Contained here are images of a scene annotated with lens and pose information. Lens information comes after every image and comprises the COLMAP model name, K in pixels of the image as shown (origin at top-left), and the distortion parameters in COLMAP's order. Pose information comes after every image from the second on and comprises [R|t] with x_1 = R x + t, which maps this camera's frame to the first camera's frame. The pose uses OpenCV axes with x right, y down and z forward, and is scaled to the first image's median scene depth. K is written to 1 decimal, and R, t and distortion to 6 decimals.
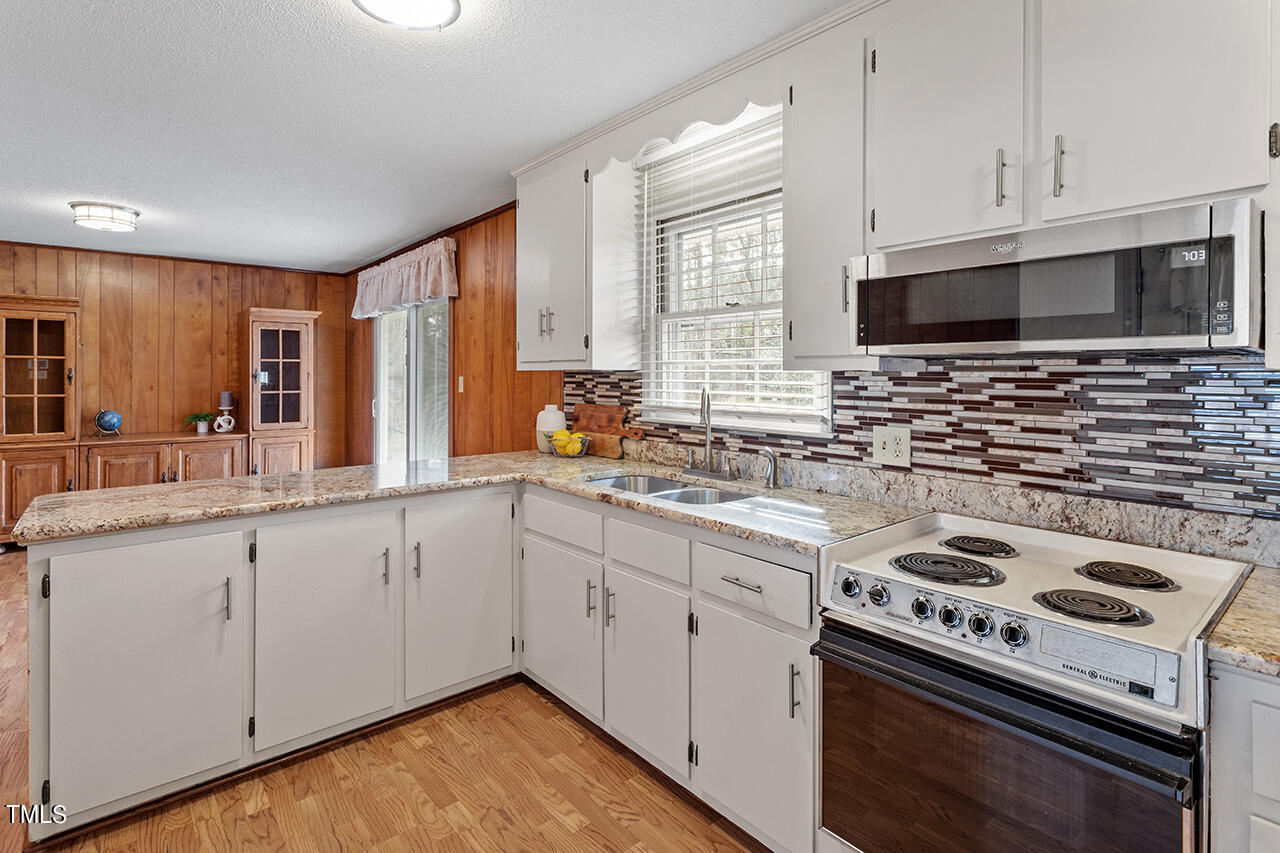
lens RADIAL K [[609.7, 0, 627.2], [0, 609.7, 378.6], [0, 0, 1]] dist [0.001311, -0.000242]
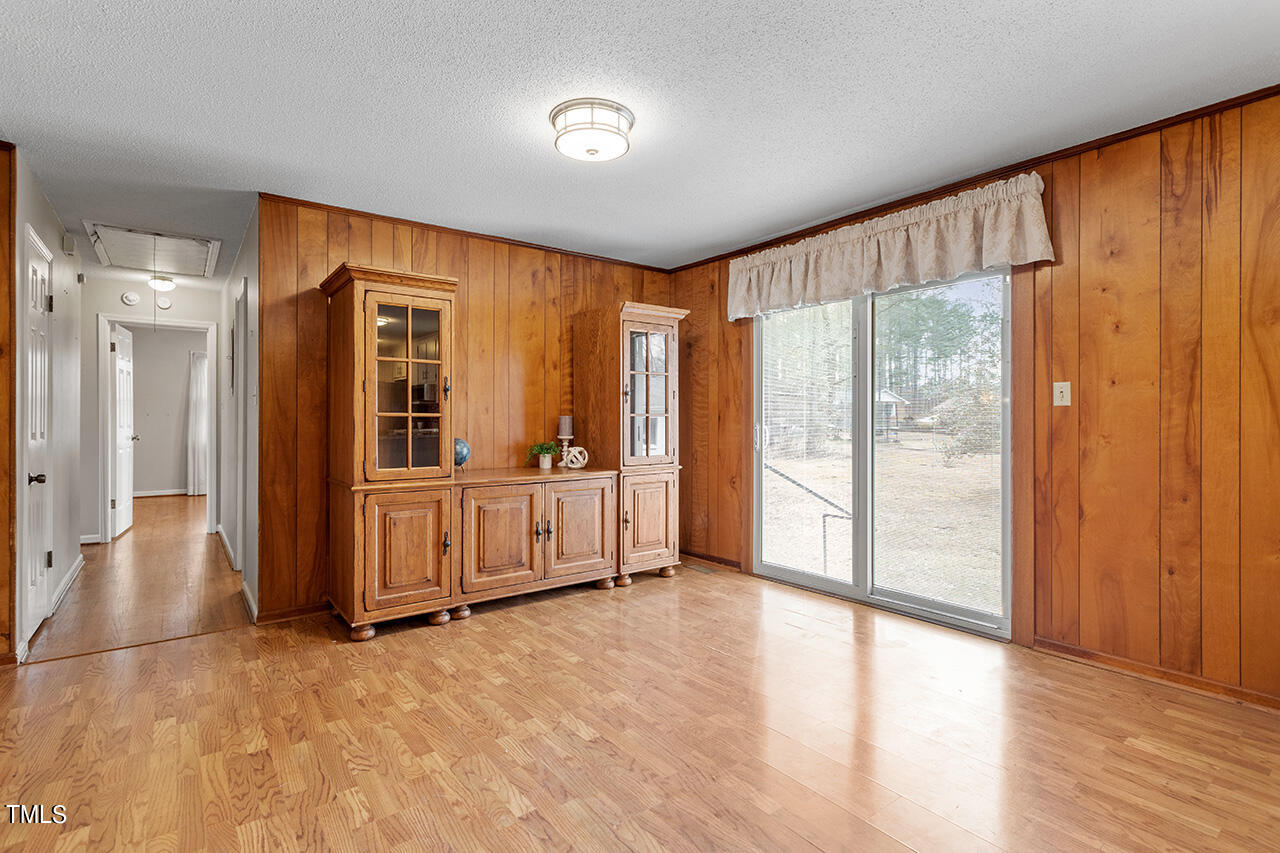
lens RADIAL K [[609.7, 0, 628.3], [0, 609.7, 418.1], [0, 0, 1]] dist [0.001311, -0.000242]
pose [[0.997822, -0.003326, -0.065876, -1.101552], [0.002973, 0.999981, -0.005452, 0.060306], [0.065893, 0.005244, 0.997813, 0.498106]]
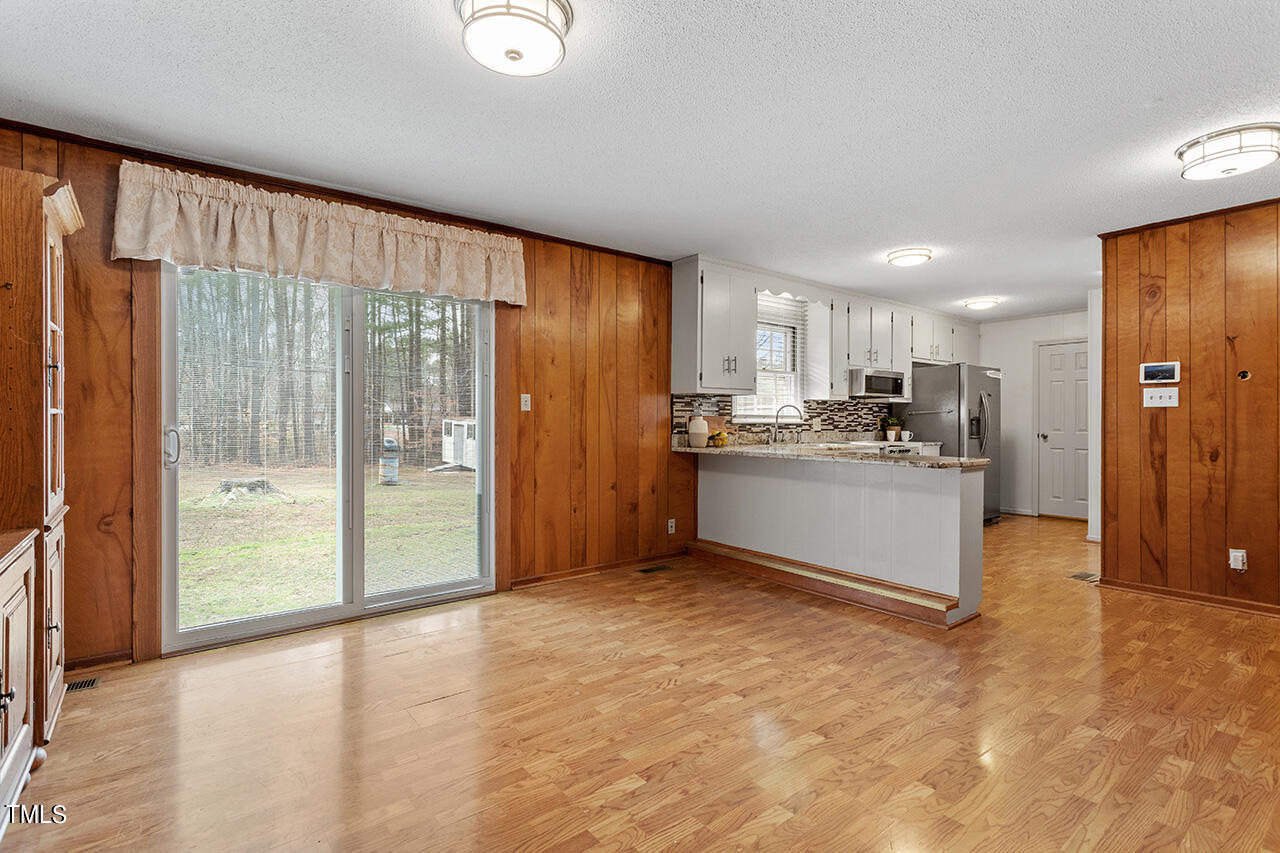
lens RADIAL K [[609.7, 0, 634.0], [0, 609.7, 424.3], [0, 0, 1]] dist [0.001311, -0.000242]
pose [[0.044091, -0.008280, 0.998993, -1.893420], [0.003443, 0.999961, 0.008136, 0.057132], [-0.999022, 0.003081, 0.044117, 1.256910]]
